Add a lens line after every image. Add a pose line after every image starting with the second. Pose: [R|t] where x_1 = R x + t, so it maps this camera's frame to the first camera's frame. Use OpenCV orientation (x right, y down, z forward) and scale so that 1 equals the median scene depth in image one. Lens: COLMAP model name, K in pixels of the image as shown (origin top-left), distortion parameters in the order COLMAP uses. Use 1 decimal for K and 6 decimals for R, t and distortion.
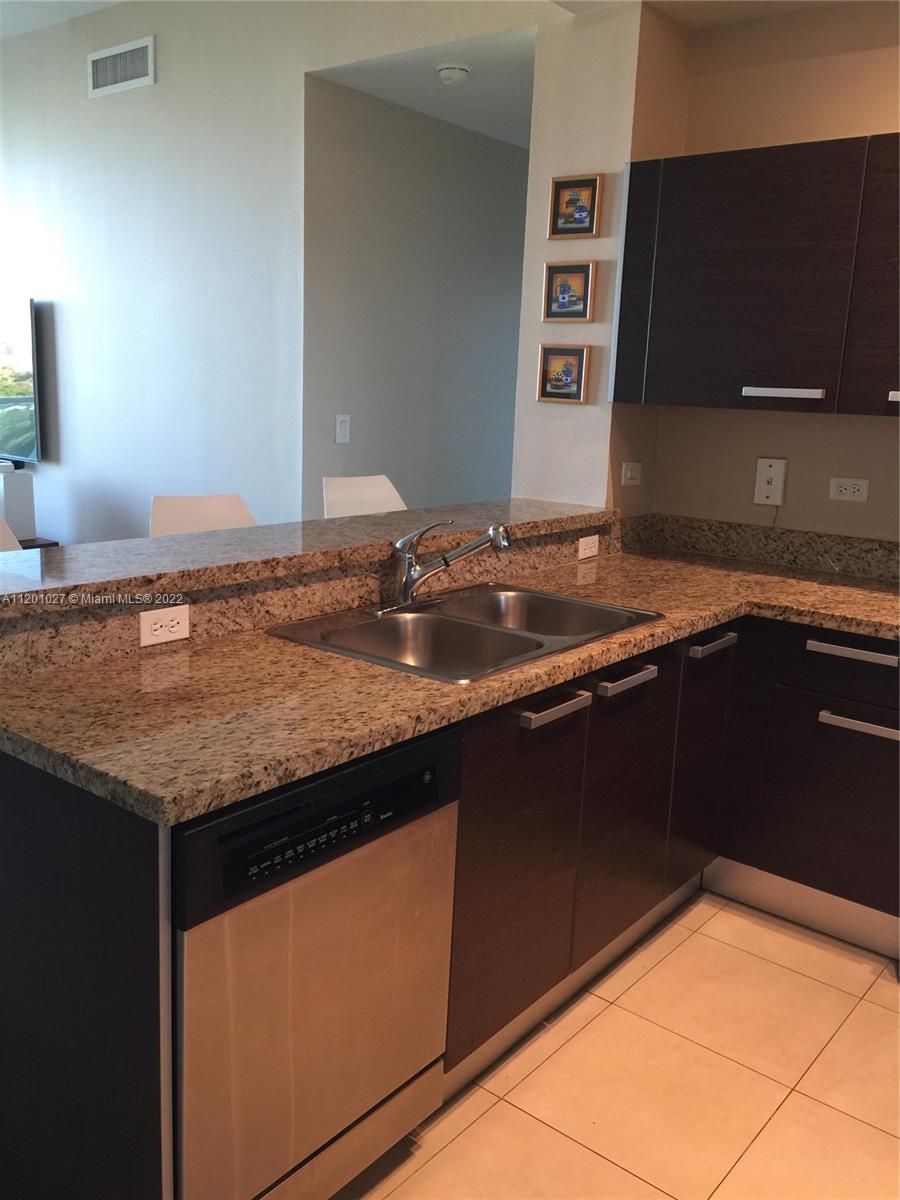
lens RADIAL K [[1034.1, 0, 454.7], [0, 1034.1, 597.4], [0, 0, 1]] dist [0.068308, -0.103060]
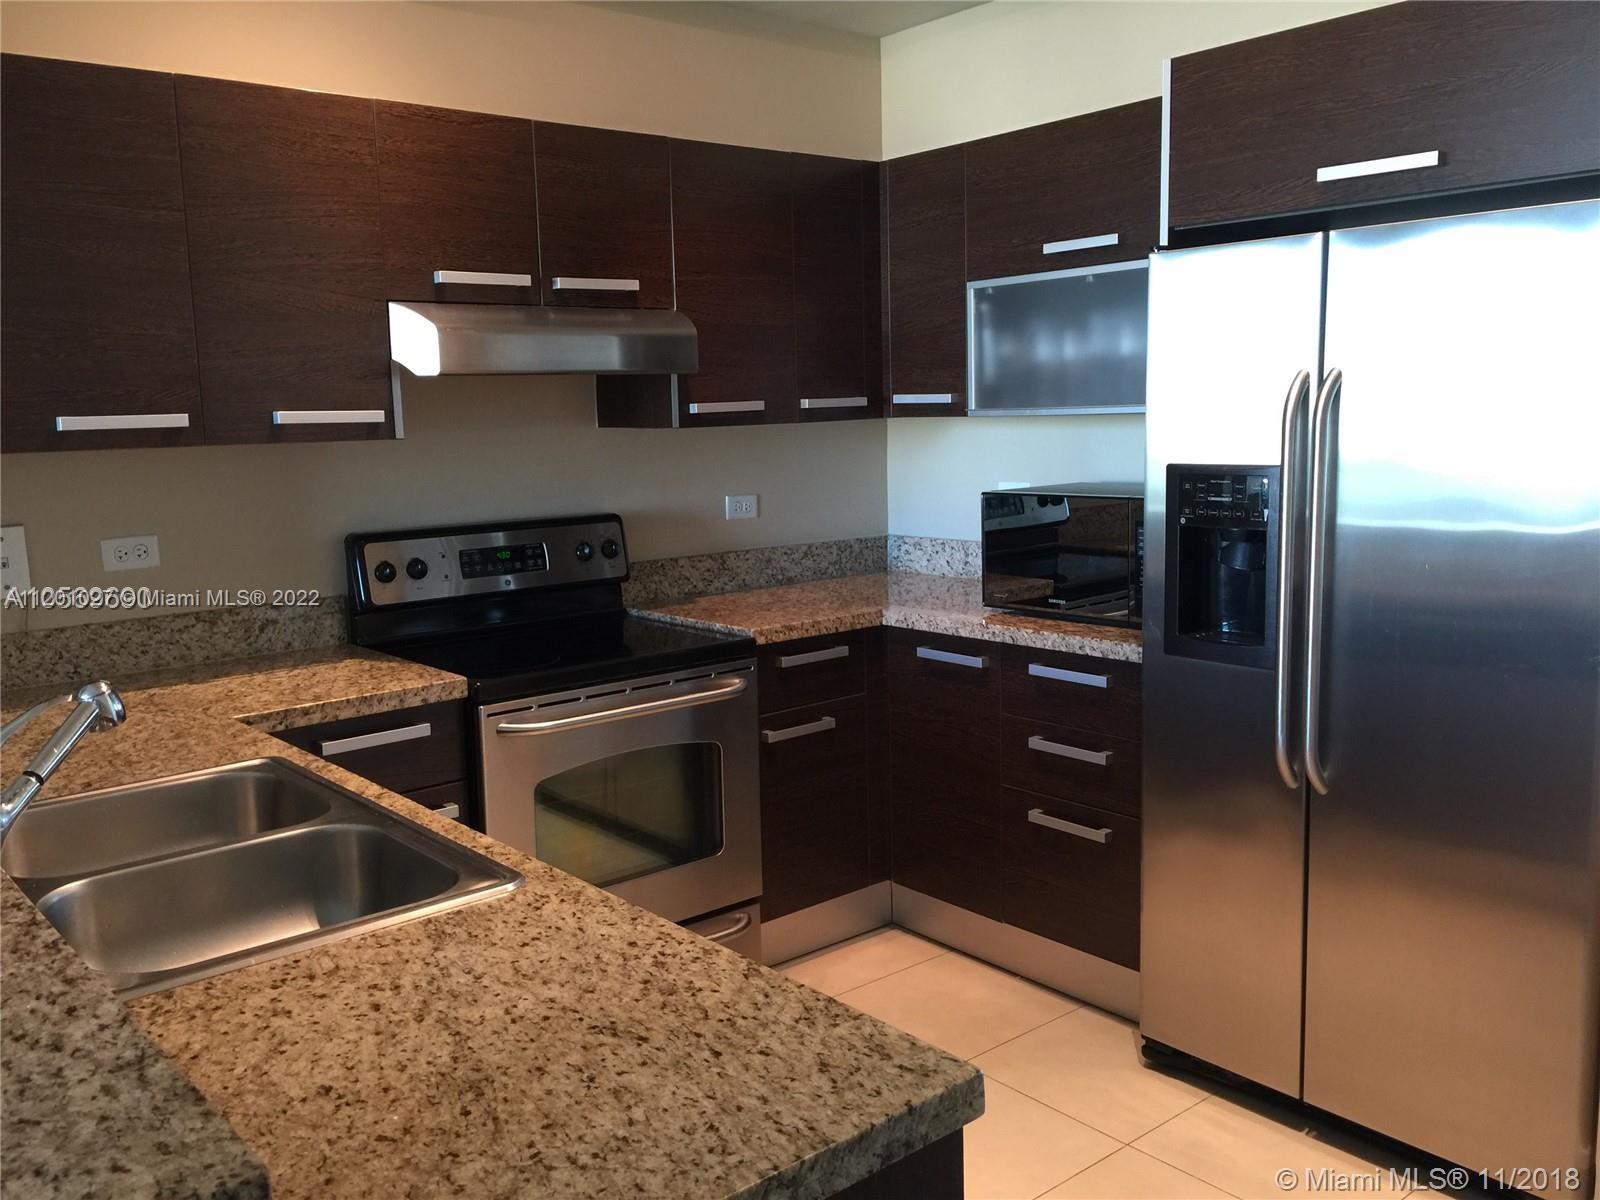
lens RADIAL K [[1378.8, 0, 805.2], [0, 1378.8, 599.6], [0, 0, 1]] dist [0.068308, -0.103060]
pose [[0.180674, -0.188334, 0.965343, -0.778168], [0.236912, 0.960930, 0.143132, -0.170784], [-0.954584, 0.202841, 0.218233, 0.622248]]
